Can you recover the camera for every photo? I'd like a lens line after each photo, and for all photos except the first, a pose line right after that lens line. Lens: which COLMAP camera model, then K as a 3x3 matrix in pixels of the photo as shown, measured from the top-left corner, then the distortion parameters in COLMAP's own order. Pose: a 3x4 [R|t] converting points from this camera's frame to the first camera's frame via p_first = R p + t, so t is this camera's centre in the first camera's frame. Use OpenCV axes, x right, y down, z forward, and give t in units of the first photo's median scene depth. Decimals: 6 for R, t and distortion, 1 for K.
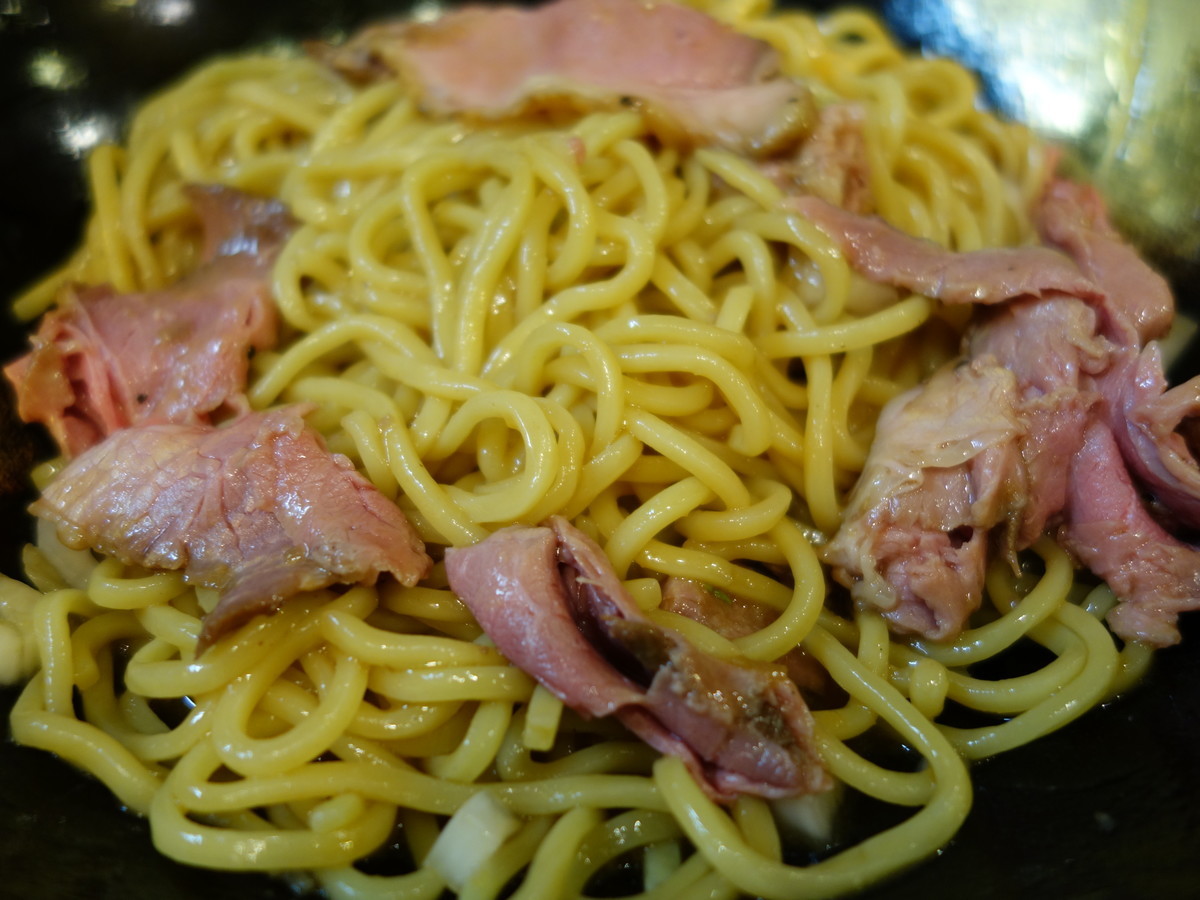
lens RADIAL K [[1051.3, 0, 599.5], [0, 1051.3, 448.4], [0, 0, 1]] dist [0.041255, -0.012539]
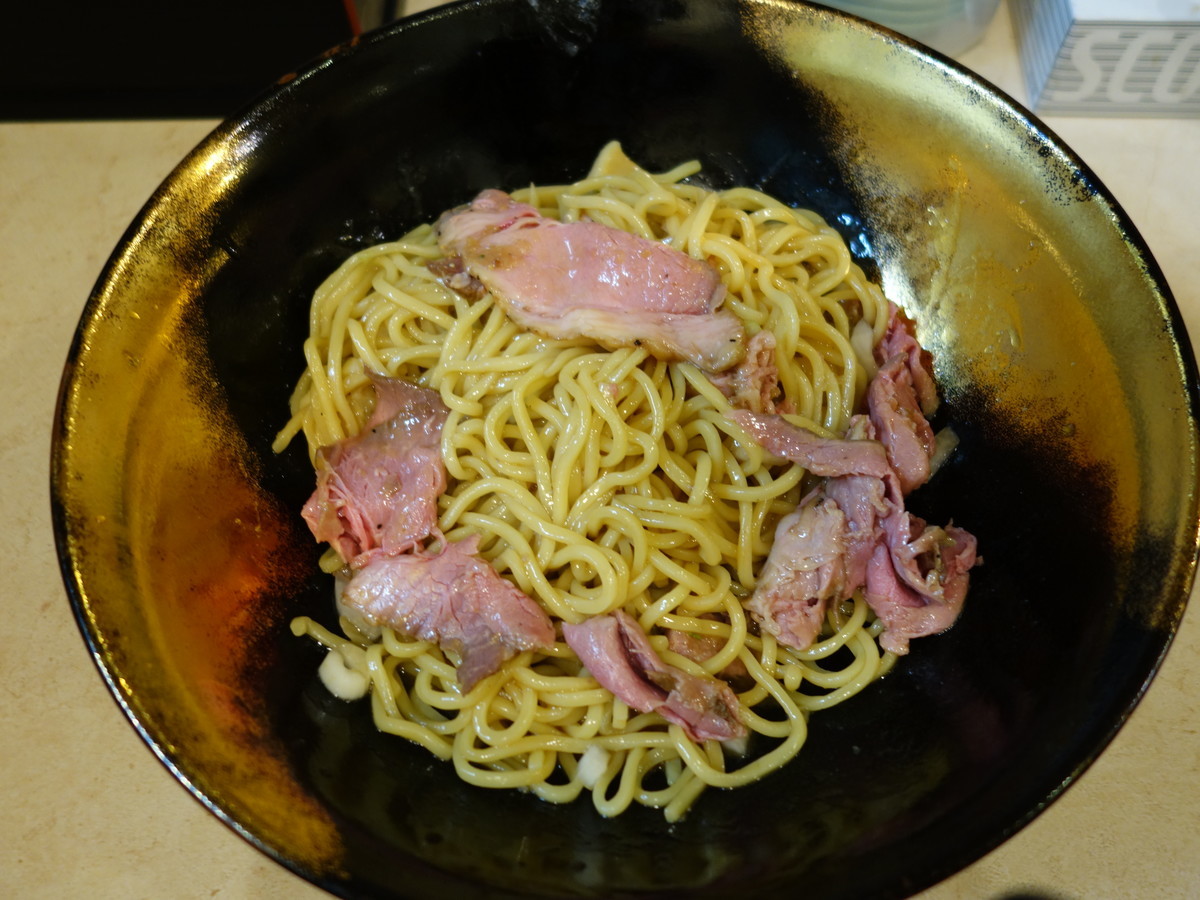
lens RADIAL K [[1051.3, 0, 601.2], [0, 1051.3, 451.1], [0, 0, 1]] dist [0.041255, -0.012539]
pose [[0.998063, -0.039039, 0.048442, -0.148725], [0.025082, 0.965033, 0.260925, -0.721008], [-0.056934, -0.259205, 0.964143, -0.843751]]
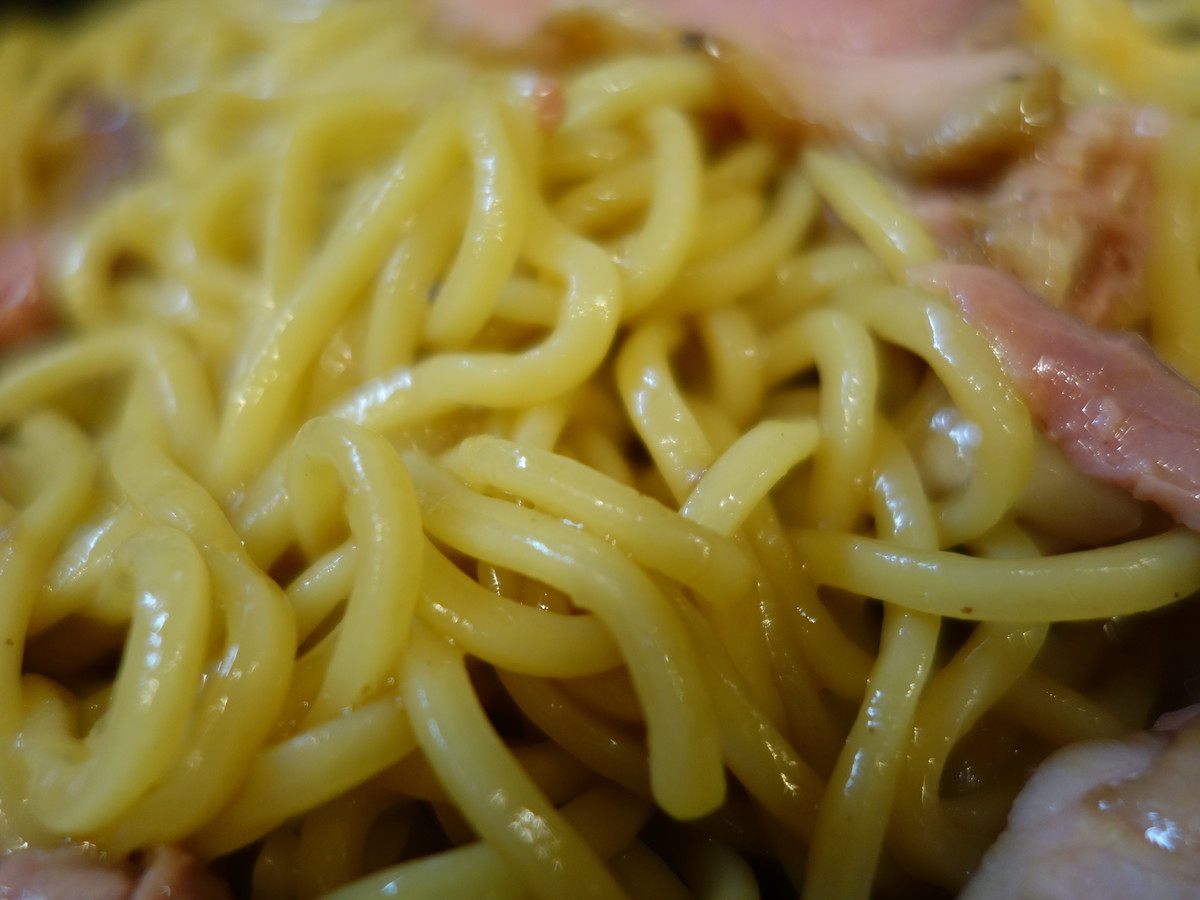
lens RADIAL K [[1051.3, 0, 596.0], [0, 1051.3, 450.3], [0, 0, 1]] dist [0.041255, -0.012539]
pose [[0.936908, 0.228124, -0.264883, 0.199771], [-0.242281, 0.969965, -0.021606, -0.120533], [0.251998, 0.084419, 0.964039, 0.571095]]
